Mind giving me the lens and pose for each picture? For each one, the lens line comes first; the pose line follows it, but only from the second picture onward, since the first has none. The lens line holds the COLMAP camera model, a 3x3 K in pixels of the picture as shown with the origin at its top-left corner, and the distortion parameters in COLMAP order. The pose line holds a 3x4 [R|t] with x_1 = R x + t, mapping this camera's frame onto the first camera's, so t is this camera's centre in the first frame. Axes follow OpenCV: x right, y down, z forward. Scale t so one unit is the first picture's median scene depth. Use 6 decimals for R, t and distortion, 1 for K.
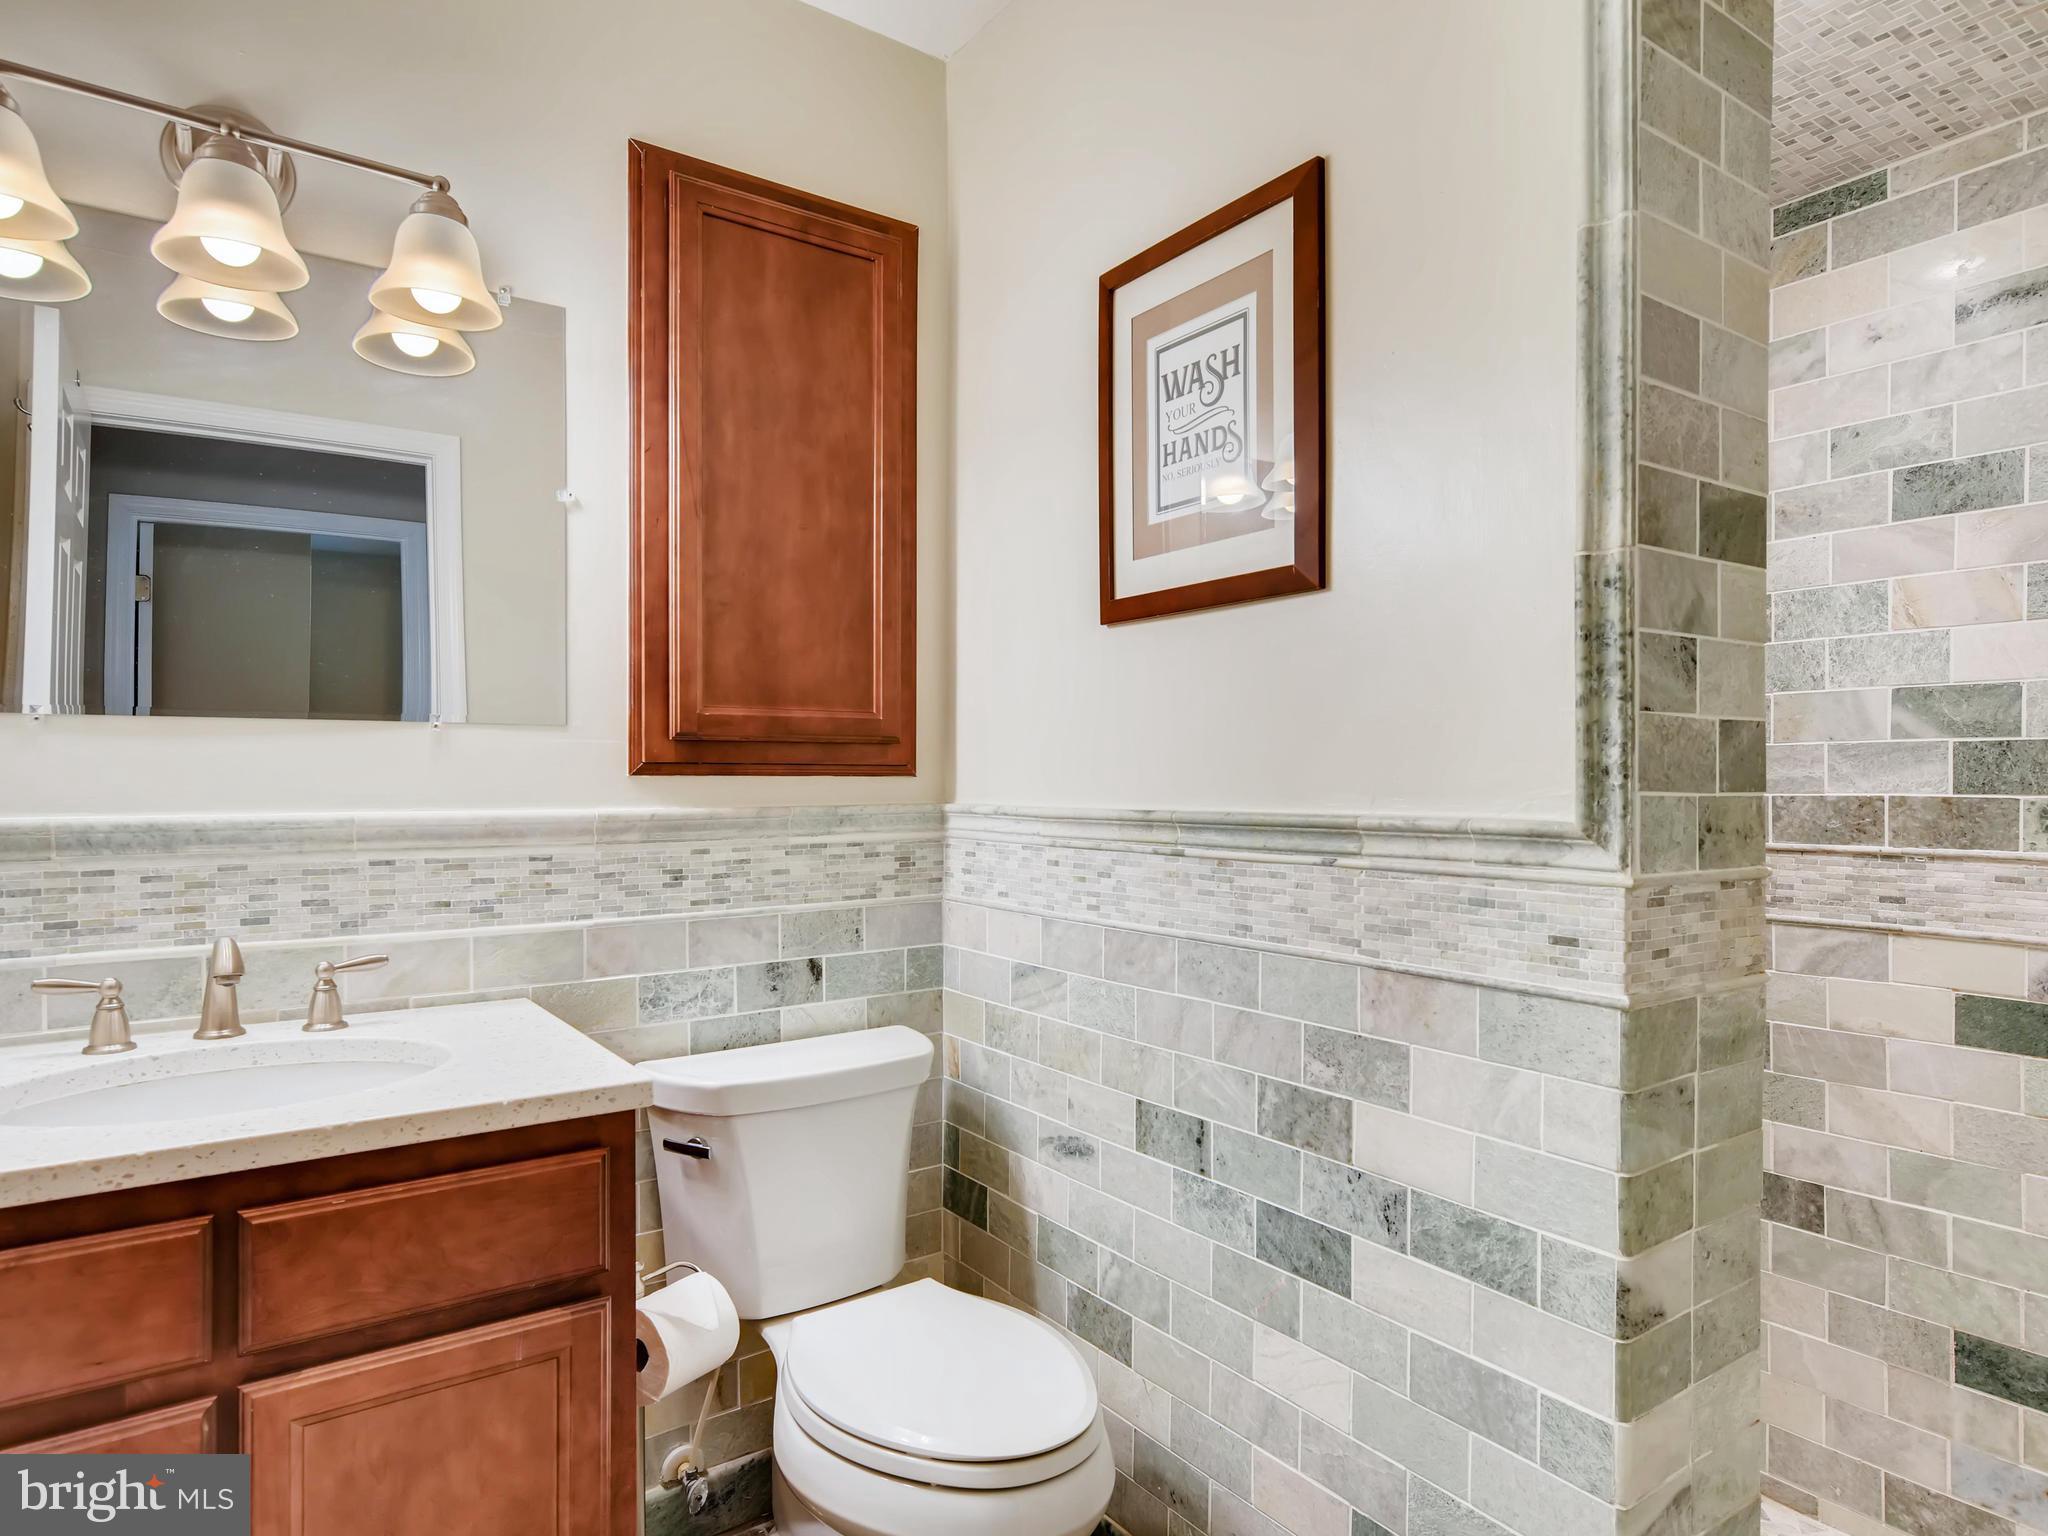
lens RADIAL K [[1149.4, 0, 1028.5], [0, 1149.4, 783.2], [0, 0, 1]] dist [-0.007790, 0.007760]
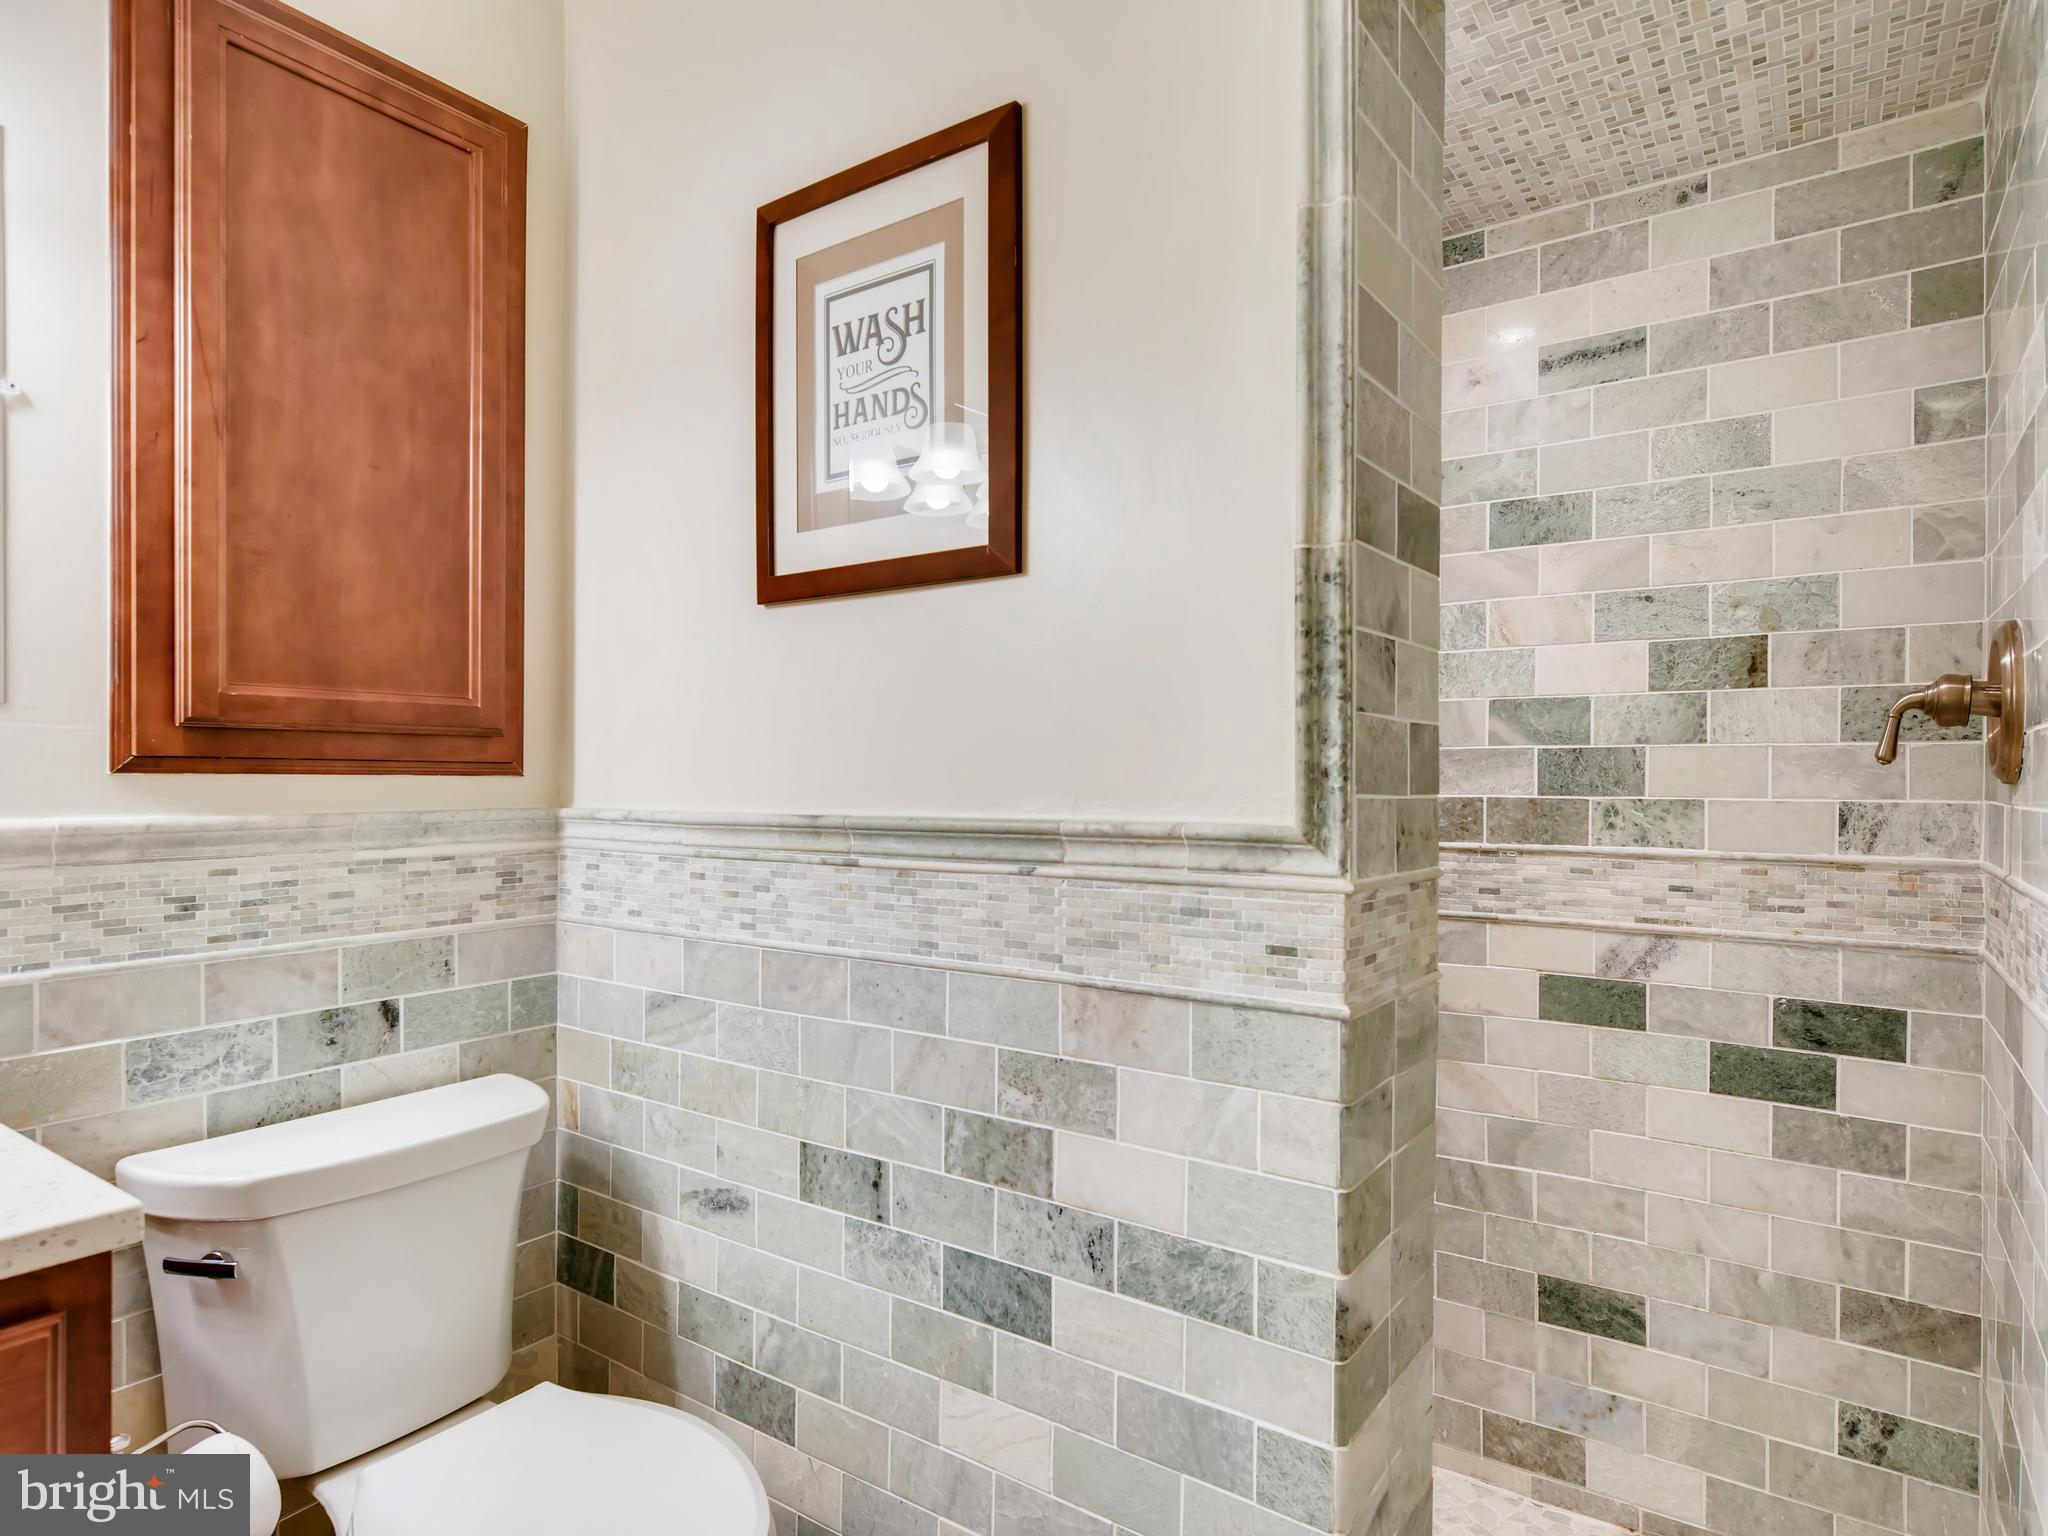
lens RADIAL K [[1149.4, 0, 1028.5], [0, 1149.4, 783.2], [0, 0, 1]] dist [-0.007790, 0.007760]
pose [[0.944873, 0.001973, 0.327430, -0.031237], [-0.001711, 0.999998, -0.001086, -0.000372], [-0.327431, 0.000466, 0.944875, 0.110187]]
